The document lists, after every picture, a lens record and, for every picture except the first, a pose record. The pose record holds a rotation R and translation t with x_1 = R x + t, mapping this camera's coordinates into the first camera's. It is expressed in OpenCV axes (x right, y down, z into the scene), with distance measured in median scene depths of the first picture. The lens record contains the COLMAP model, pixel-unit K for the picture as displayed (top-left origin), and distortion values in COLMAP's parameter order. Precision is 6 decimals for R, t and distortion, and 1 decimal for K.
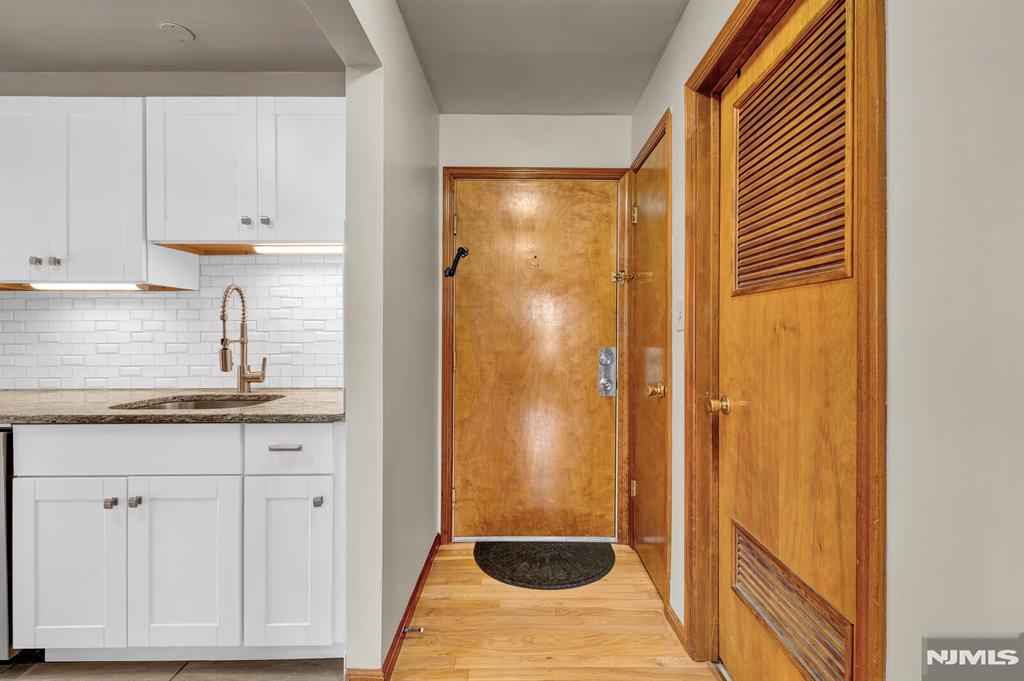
lens RADIAL K [[438.8, 0, 521.1], [0, 438.8, 334.8], [0, 0, 1]] dist [-0.004609, 0.001552]
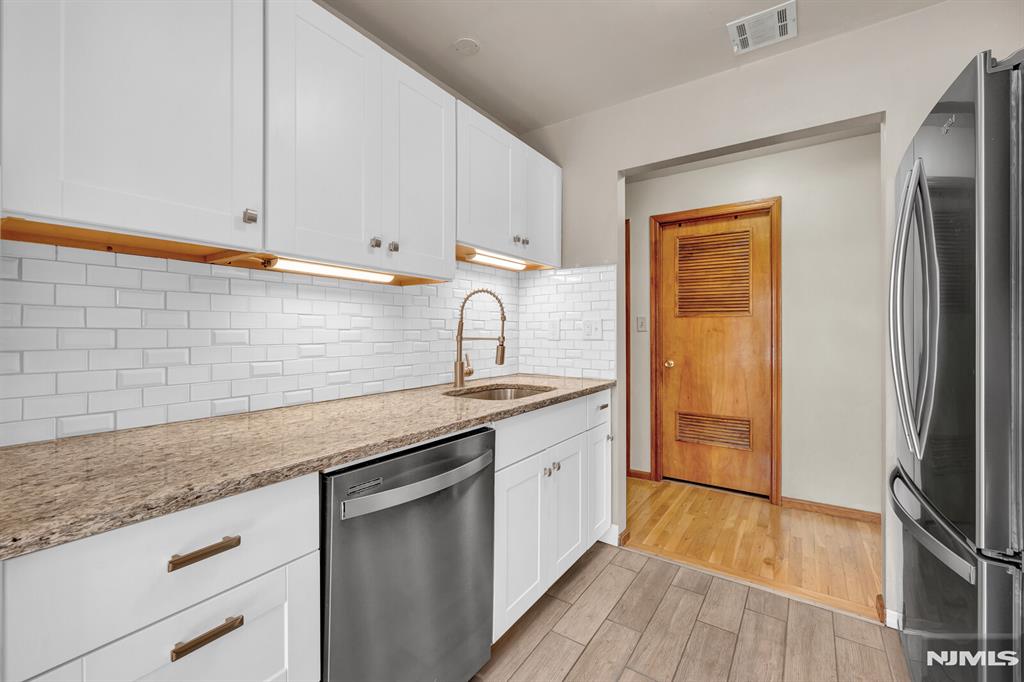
lens RADIAL K [[438.8, 0, 508.2], [0, 438.8, 331.6], [0, 0, 1]] dist [-0.004609, 0.001552]
pose [[0.566612, 0.004910, 0.823970, -1.544507], [0.000670, 0.999979, -0.006419, 0.003611], [-0.823985, 0.004189, 0.566597, 0.308998]]
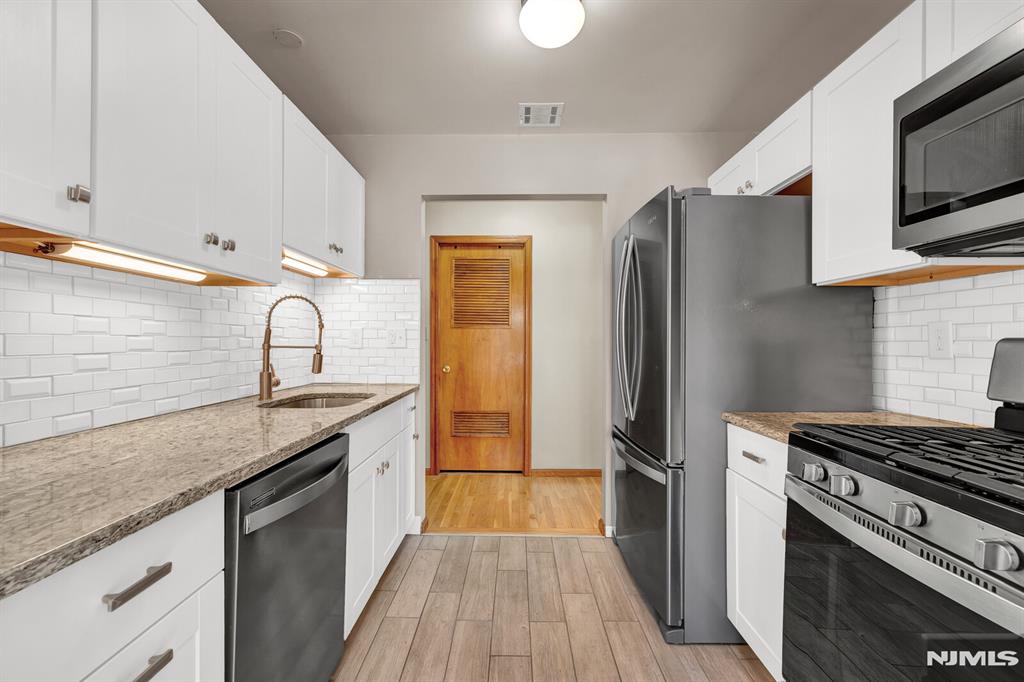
lens RADIAL K [[438.8, 0, 516.8], [0, 438.8, 341.7], [0, 0, 1]] dist [-0.004609, 0.001552]
pose [[0.005575, 0.004149, 0.999976, -1.725093], [-0.001309, 0.999991, -0.004142, 0.005188], [-0.999984, -0.001286, 0.005580, 0.454578]]
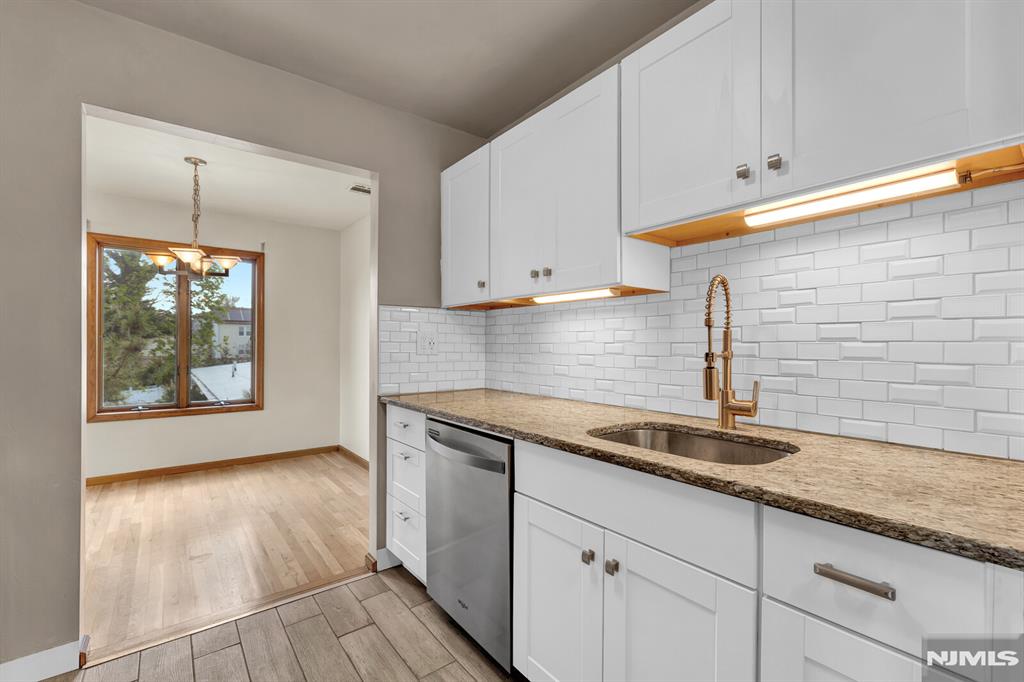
lens RADIAL K [[438.8, 0, 521.0], [0, 438.8, 346.9], [0, 0, 1]] dist [-0.004609, 0.001552]
pose [[0.619500, 0.006690, -0.784968, -0.298075], [-0.003893, 0.999978, 0.005450, -0.002830], [0.784987, -0.000321, 0.619512, 0.313267]]
